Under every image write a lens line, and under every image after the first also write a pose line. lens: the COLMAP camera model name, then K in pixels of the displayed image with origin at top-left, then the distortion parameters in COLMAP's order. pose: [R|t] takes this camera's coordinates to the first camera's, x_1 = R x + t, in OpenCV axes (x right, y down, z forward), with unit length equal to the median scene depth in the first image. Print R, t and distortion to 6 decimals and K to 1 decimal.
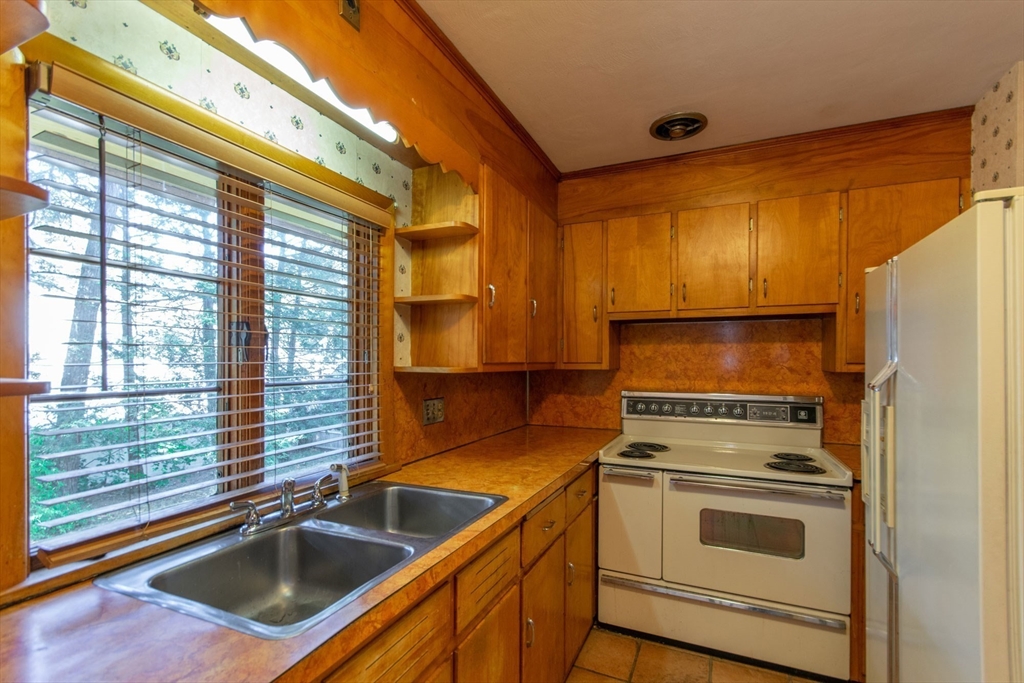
lens RADIAL K [[469.8, 0, 512.1], [0, 469.8, 361.0], [0, 0, 1]] dist [0.002905, -0.000142]
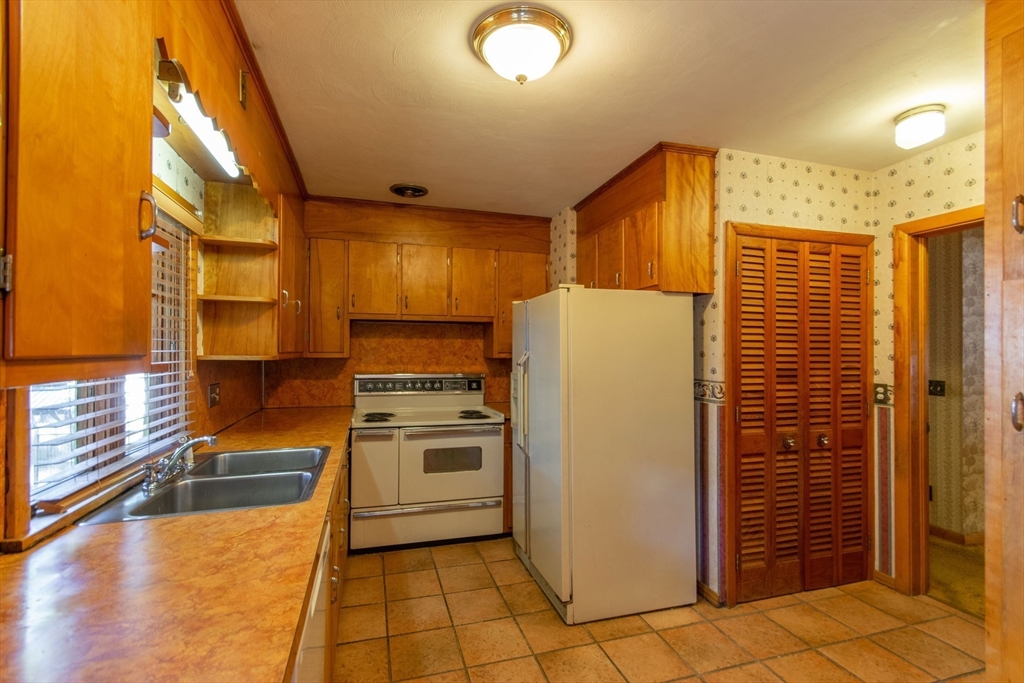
lens RADIAL K [[457.7, 0, 514.6], [0, 457.7, 337.2], [0, 0, 1]] dist [0.001447, -0.000379]
pose [[0.753365, 0.022908, 0.657204, -0.302853], [-0.003643, 0.999523, -0.030664, -0.000614], [-0.657593, 0.020707, 0.753089, -0.257371]]
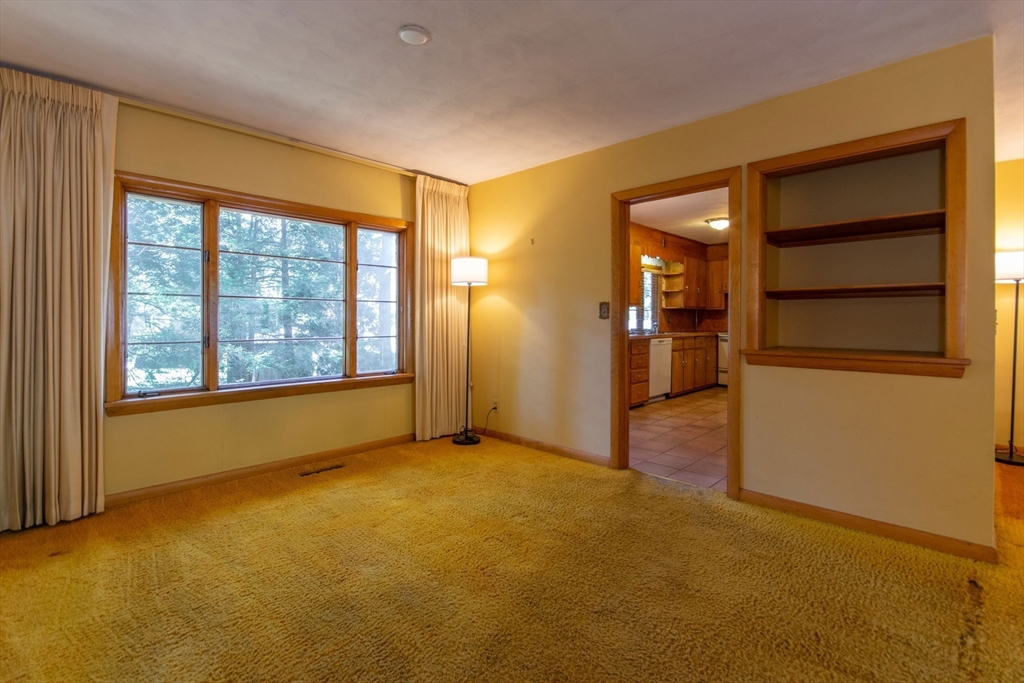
lens RADIAL K [[466.9, 0, 507.8], [0, 466.9, 323.6], [0, 0, 1]] dist [-0.000259, -0.007974]
pose [[0.941478, 0.006174, -0.337018, -0.107636], [-0.003388, 0.999955, 0.008854, 0.097897], [0.337057, -0.007194, 0.941457, -2.599443]]
